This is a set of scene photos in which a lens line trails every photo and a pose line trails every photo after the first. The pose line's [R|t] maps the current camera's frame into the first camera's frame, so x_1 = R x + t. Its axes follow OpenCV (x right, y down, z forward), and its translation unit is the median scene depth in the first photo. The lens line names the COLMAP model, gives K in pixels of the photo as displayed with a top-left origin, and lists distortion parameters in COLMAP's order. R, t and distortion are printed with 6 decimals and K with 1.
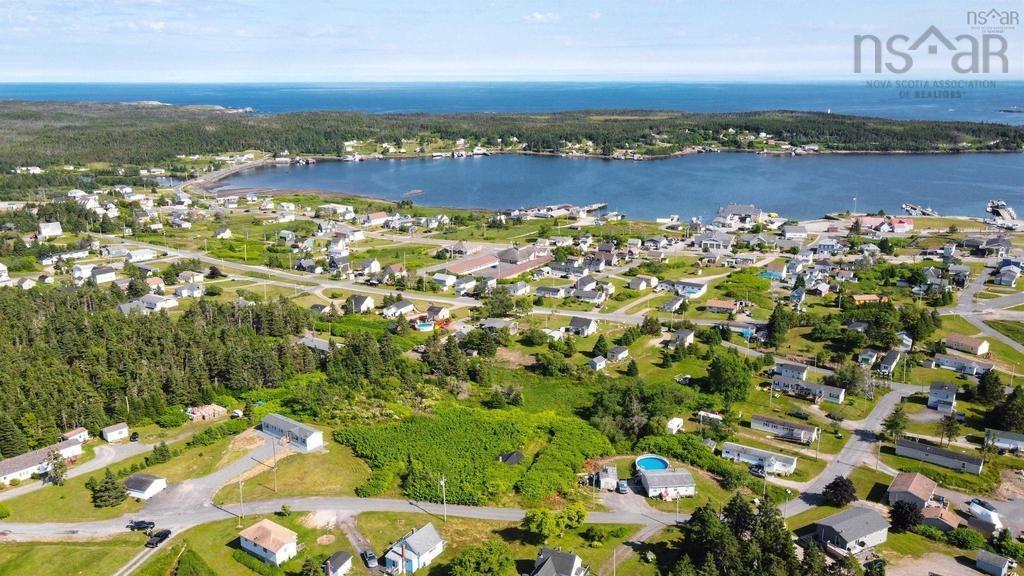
lens RADIAL K [[784.9, 0, 511.0], [0, 784.9, 298.2], [0, 0, 1]] dist [-0.004182, 0.038057]
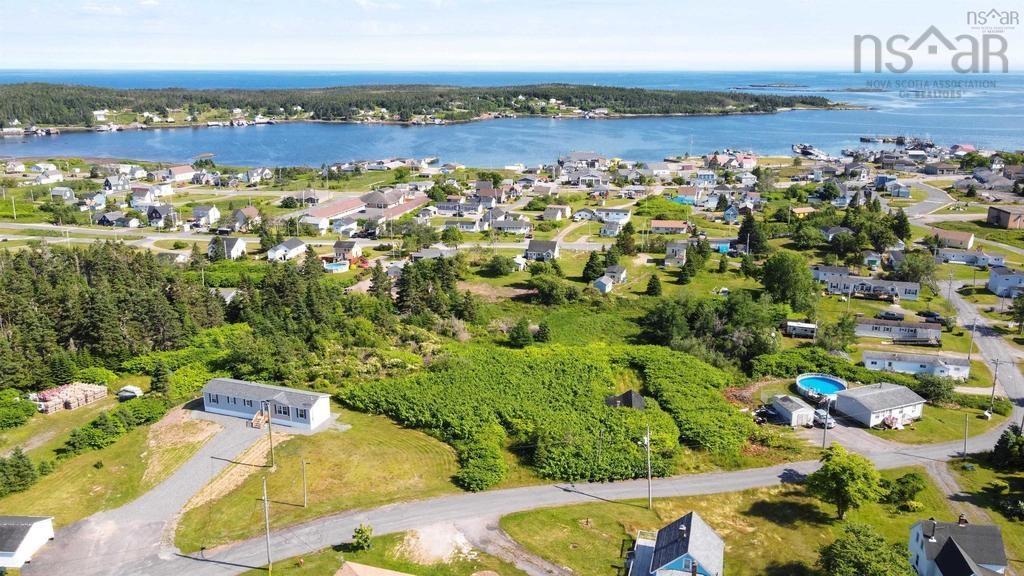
lens RADIAL K [[784.9, 0, 511.0], [0, 784.9, 274.3], [0, 0, 1]] dist [-0.004182, 0.038057]
pose [[0.954021, -0.072893, 0.290741, -0.164580], [0.077541, 0.996979, -0.004480, 0.057559], [-0.289536, 0.026818, 0.956791, 0.249134]]
